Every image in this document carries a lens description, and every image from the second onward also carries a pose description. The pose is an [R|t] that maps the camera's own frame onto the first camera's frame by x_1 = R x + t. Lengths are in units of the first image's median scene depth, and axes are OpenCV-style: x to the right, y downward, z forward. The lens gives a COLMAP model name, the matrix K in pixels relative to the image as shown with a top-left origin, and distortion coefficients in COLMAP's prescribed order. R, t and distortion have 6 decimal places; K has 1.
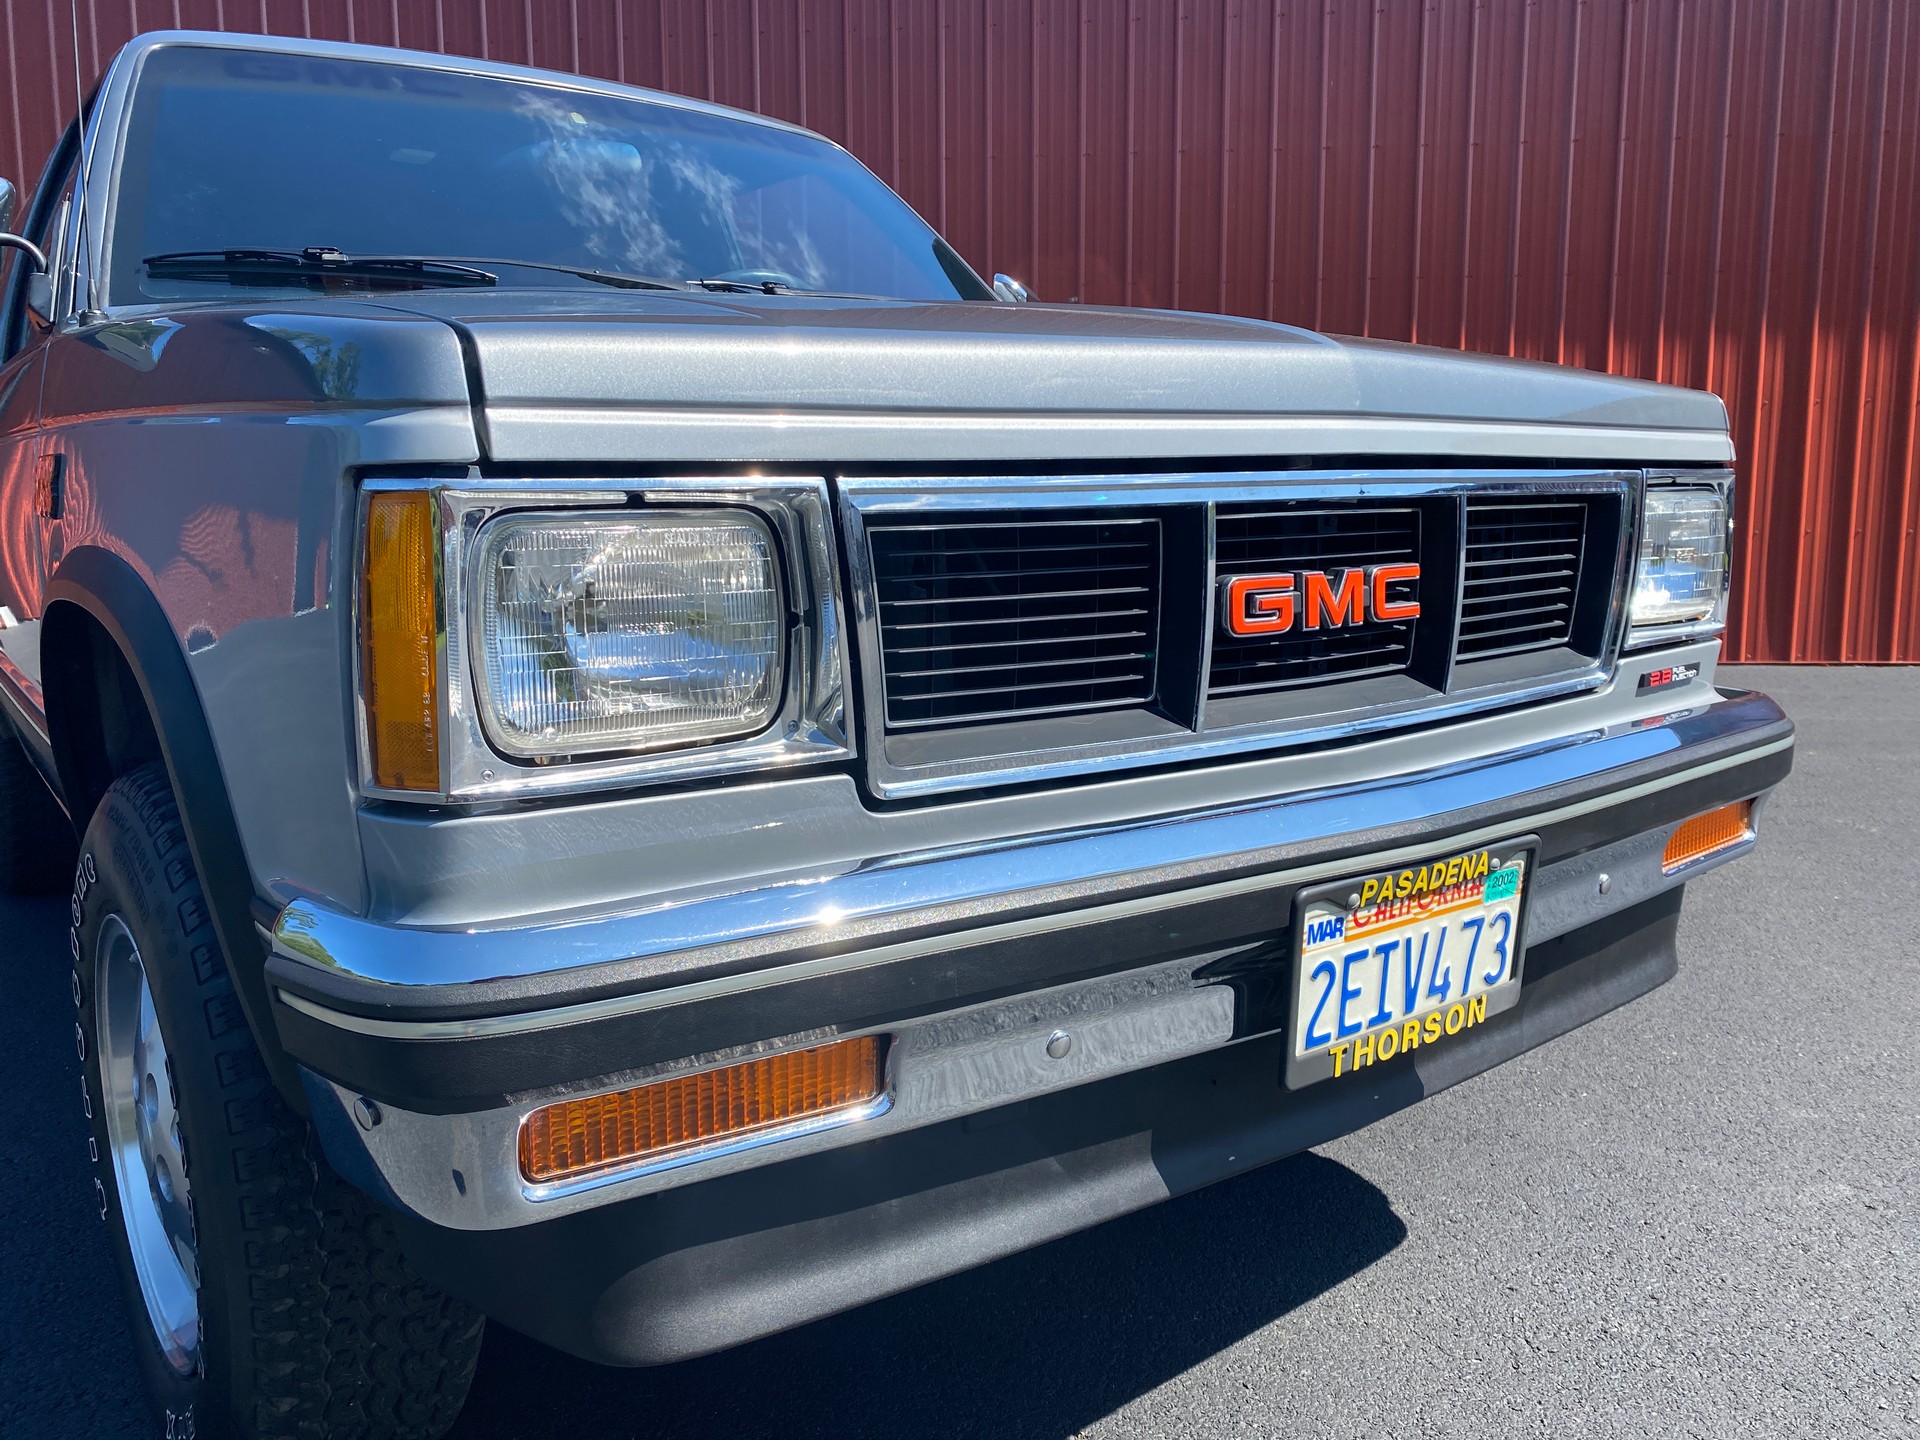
lens RADIAL K [[1446.2, 0, 960.0], [0, 1446.2, 720.0], [0, 0, 1]] dist [0.049184, -0.048947]
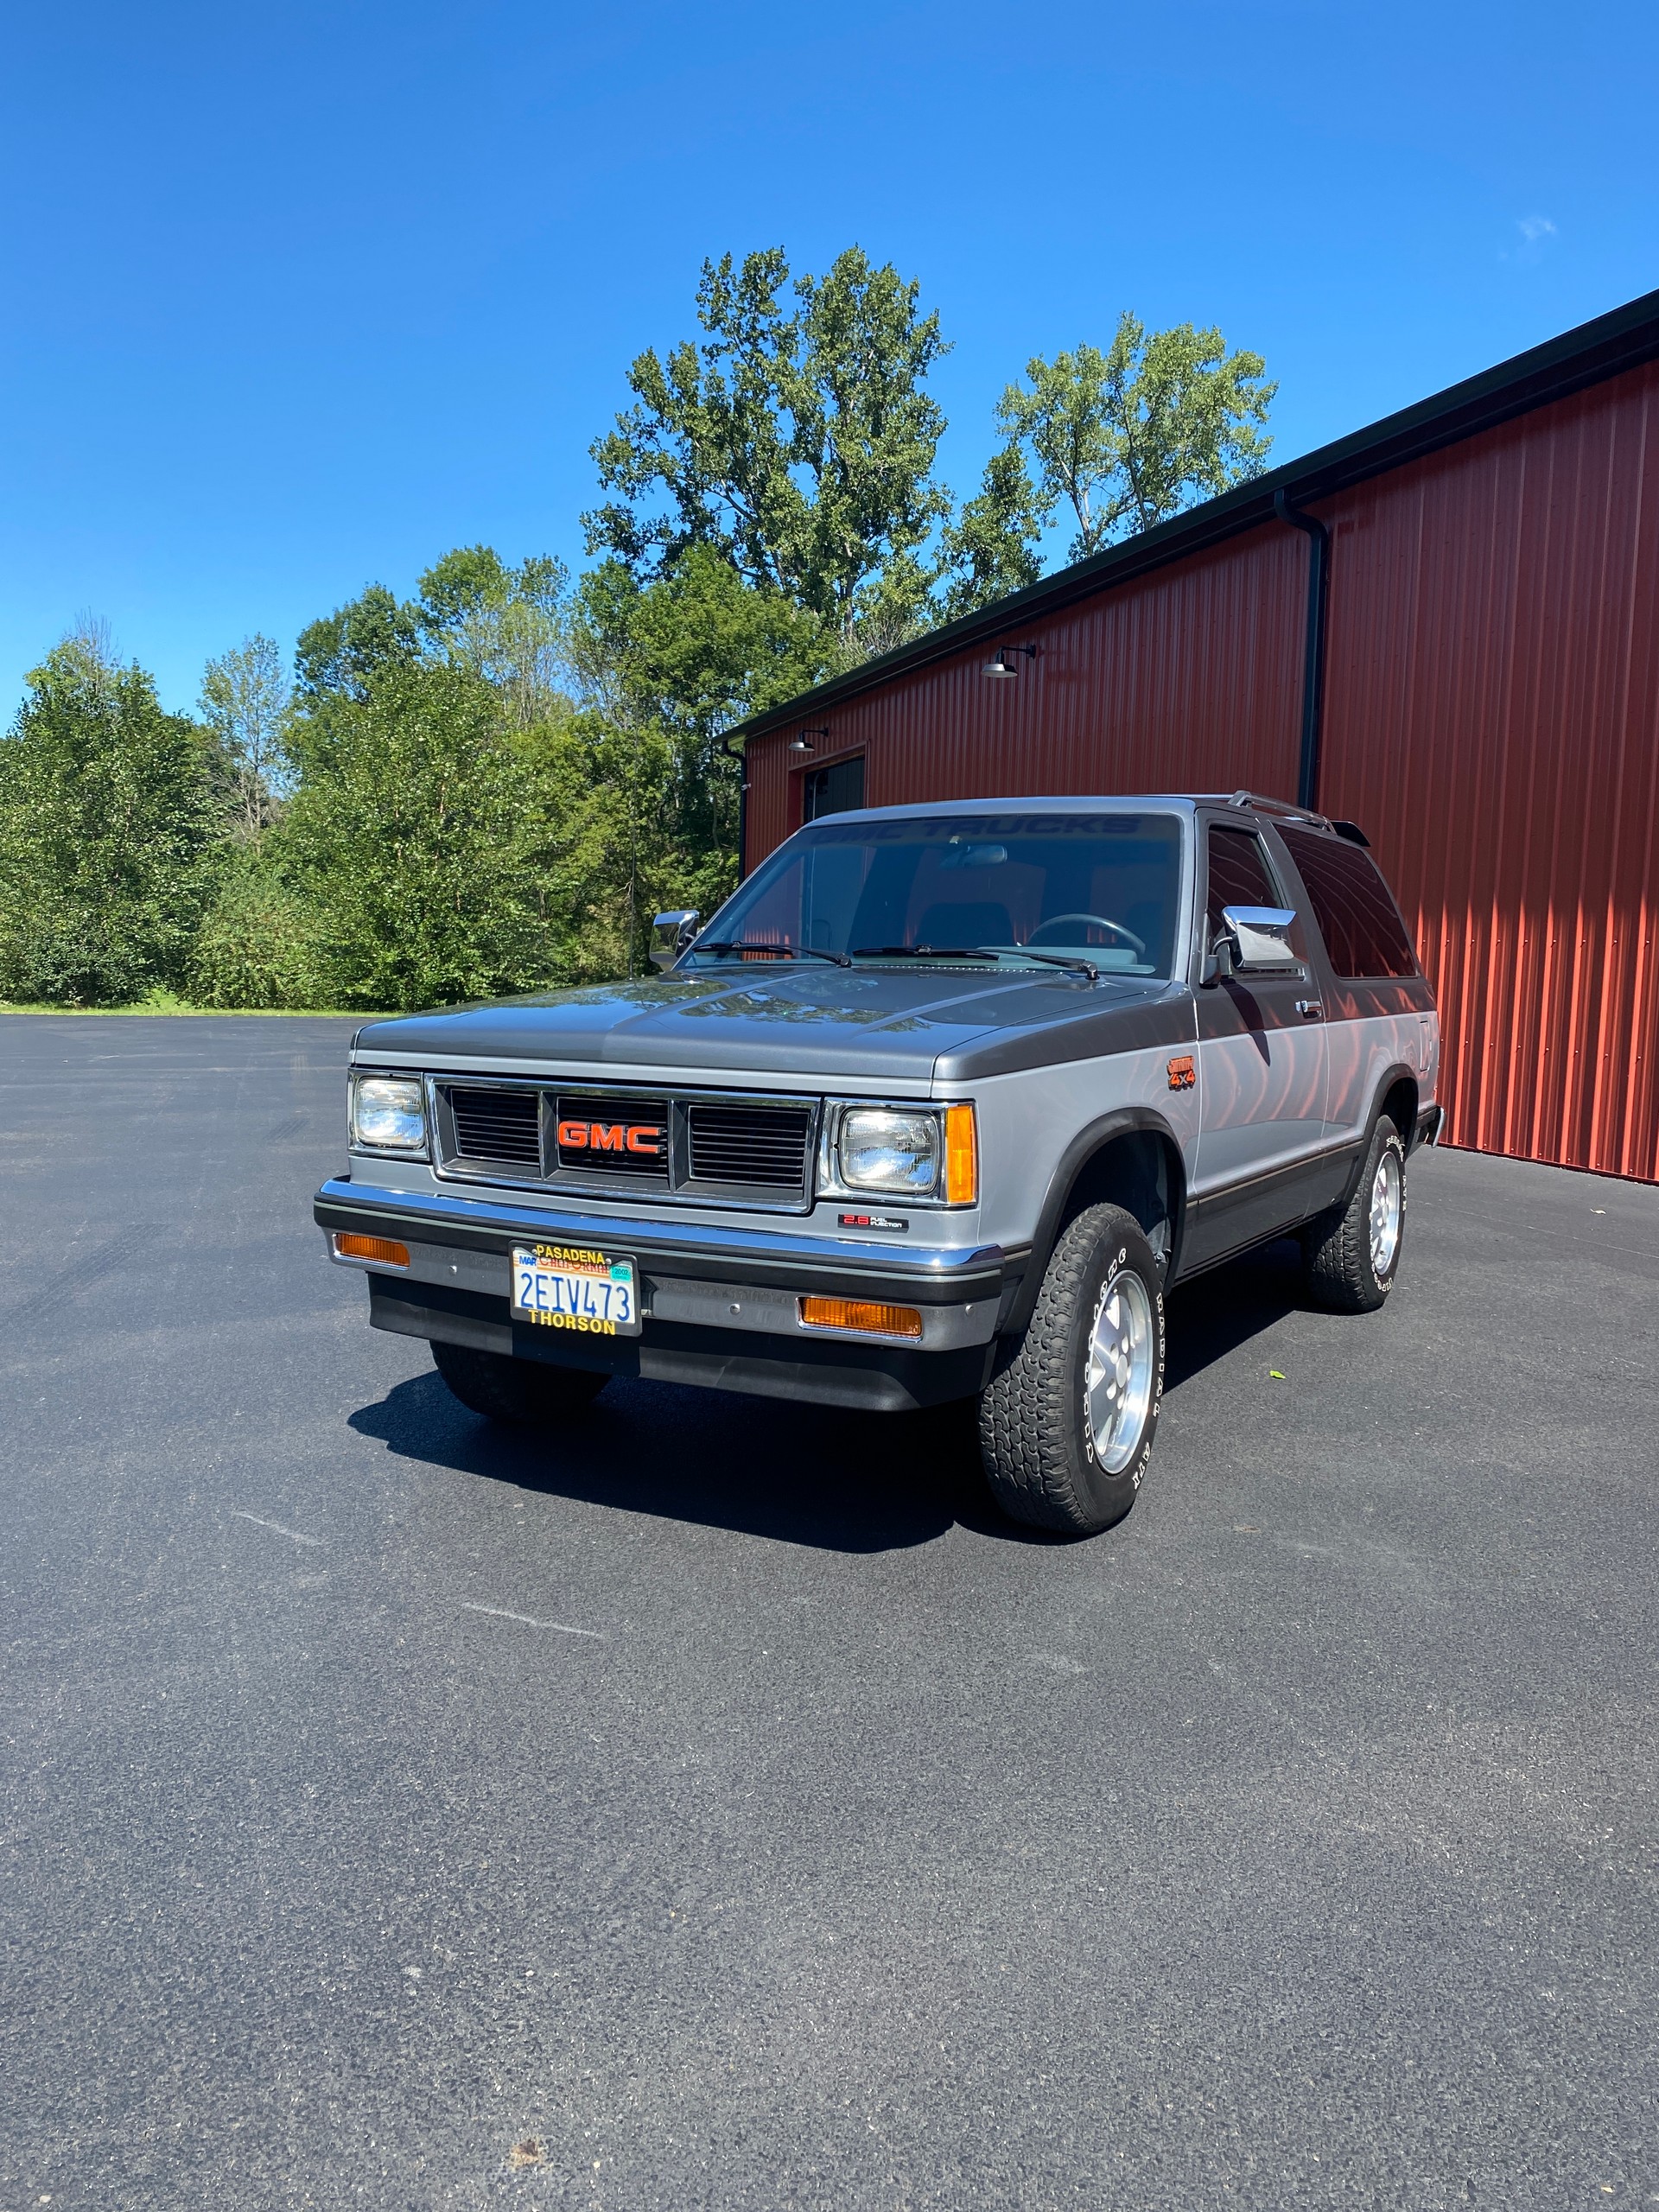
lens RADIAL K [[1694.0, 0, 828.0], [0, 1694.0, 1071.3], [0, 0, 1]] dist [0.138902, -0.337037]
pose [[0.419090, 0.095324, -0.902927, 3.011489], [-0.156728, 0.987140, 0.031470, -0.346569], [0.894315, 0.128325, 0.428641, 0.135741]]
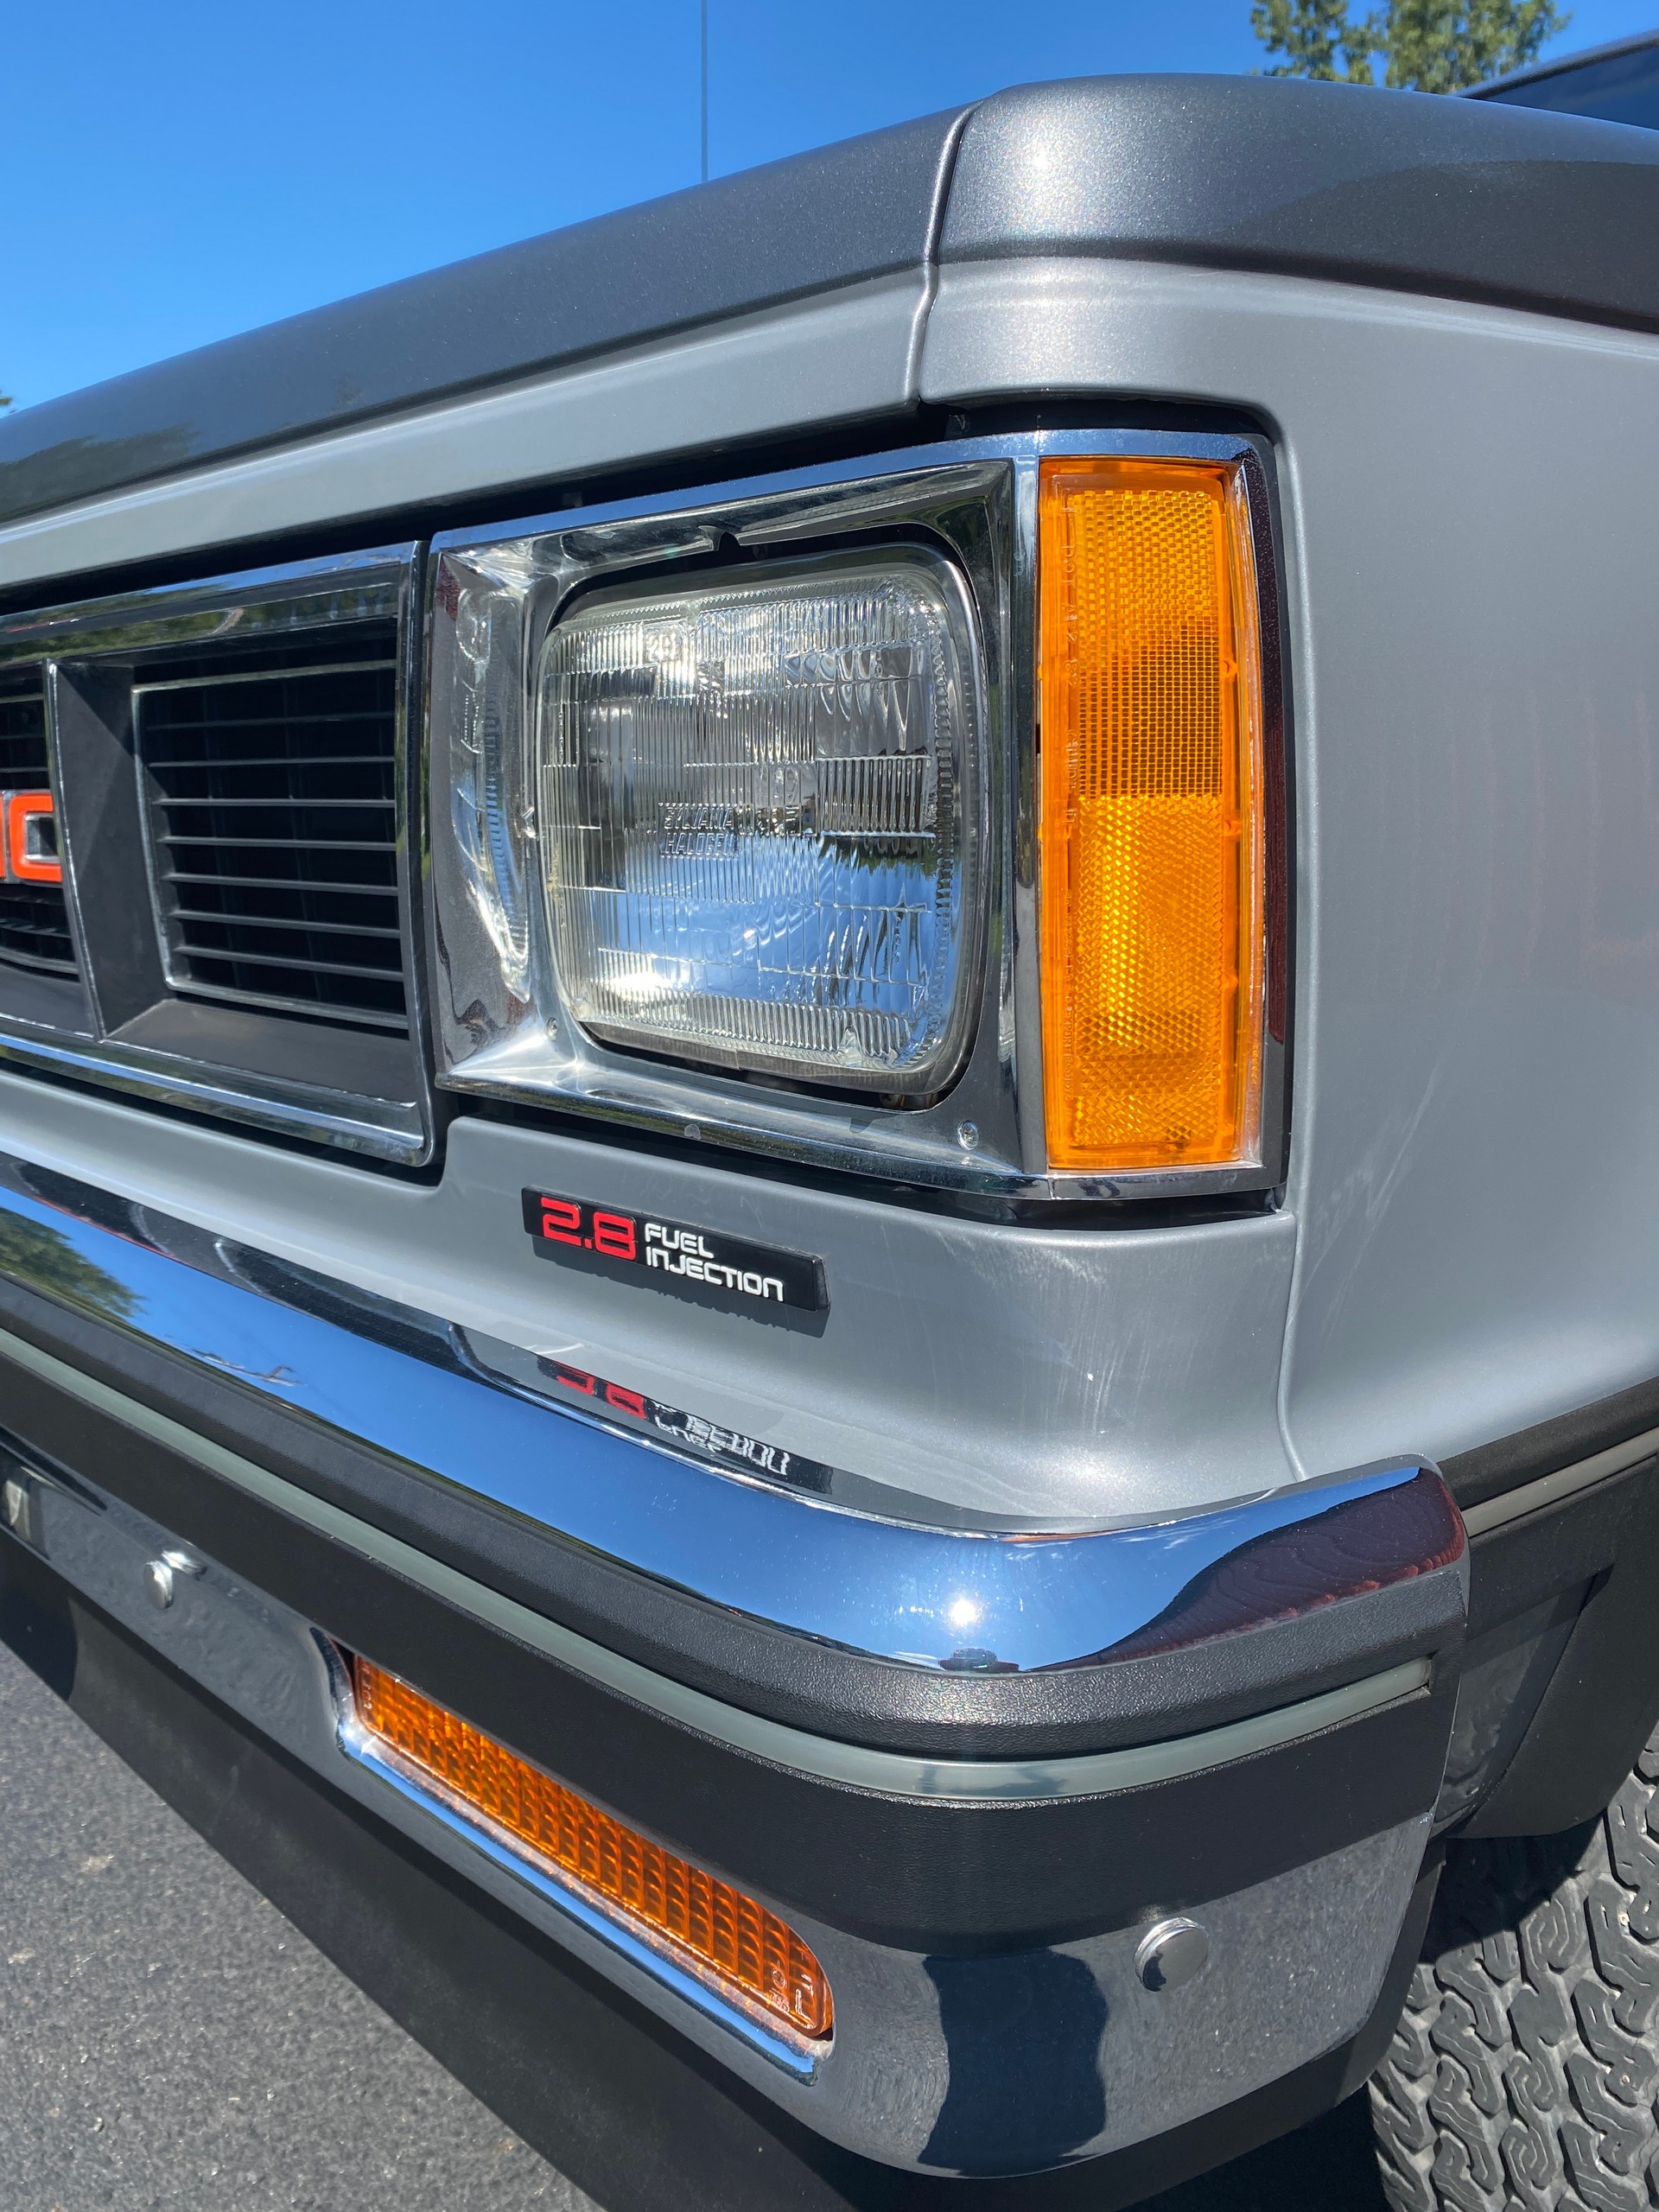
lens RADIAL K [[1666.2, 0, 804.2], [0, 1666.2, 1077.7], [0, 0, 1]] dist [0.049184, -0.048947]
pose [[0.097909, 0.198968, -0.975103, 1.097351], [-0.133927, 0.973532, 0.185200, -0.173998], [0.986143, 0.112460, 0.121965, 1.345672]]
